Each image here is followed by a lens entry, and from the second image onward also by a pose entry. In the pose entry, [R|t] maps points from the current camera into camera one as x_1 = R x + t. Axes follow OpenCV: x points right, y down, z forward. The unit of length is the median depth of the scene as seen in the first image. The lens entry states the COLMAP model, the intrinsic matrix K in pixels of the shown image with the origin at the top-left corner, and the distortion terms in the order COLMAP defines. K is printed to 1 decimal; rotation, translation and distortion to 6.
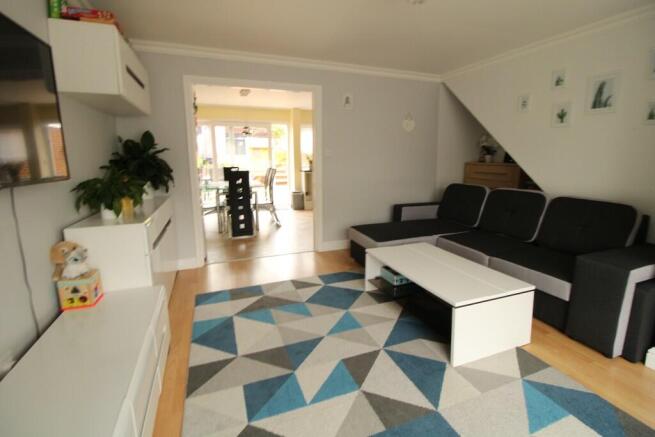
lens RADIAL K [[298.2, 0, 328.9], [0, 298.2, 210.5], [0, 0, 1]] dist [-0.000075, -0.015111]
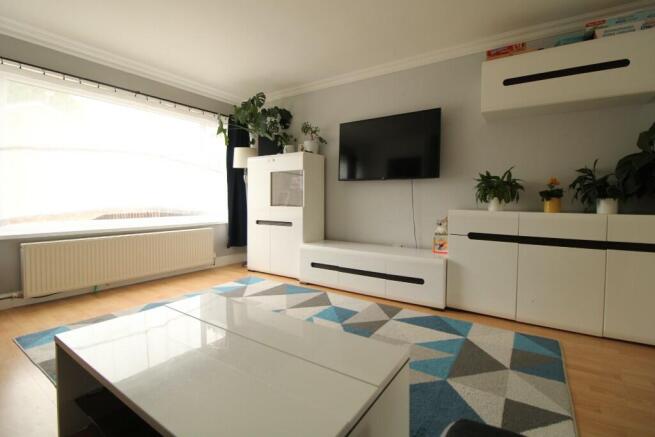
lens RADIAL K [[304.1, 0, 329.6], [0, 304.1, 204.6], [0, 0, 1]] dist [-0.013156, -0.006735]
pose [[-0.816657, 0.005678, -0.577095, 0.537288], [-0.106069, 0.981441, 0.159757, -0.121698], [0.567292, 0.191678, -0.800899, 1.561143]]
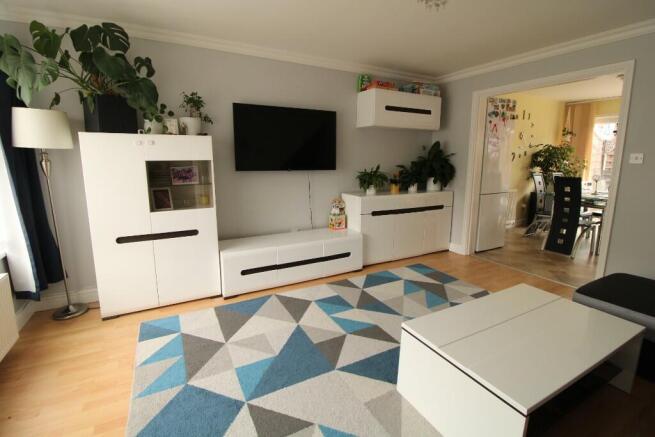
lens RADIAL K [[304.1, 0, 329.6], [0, 304.1, 204.6], [0, 0, 1]] dist [-0.013156, -0.006735]
pose [[0.130479, 0.156699, -0.978990, 1.022727], [-0.179523, 0.974843, 0.132109, -0.104130], [0.975062, 0.158514, 0.155327, 0.466828]]
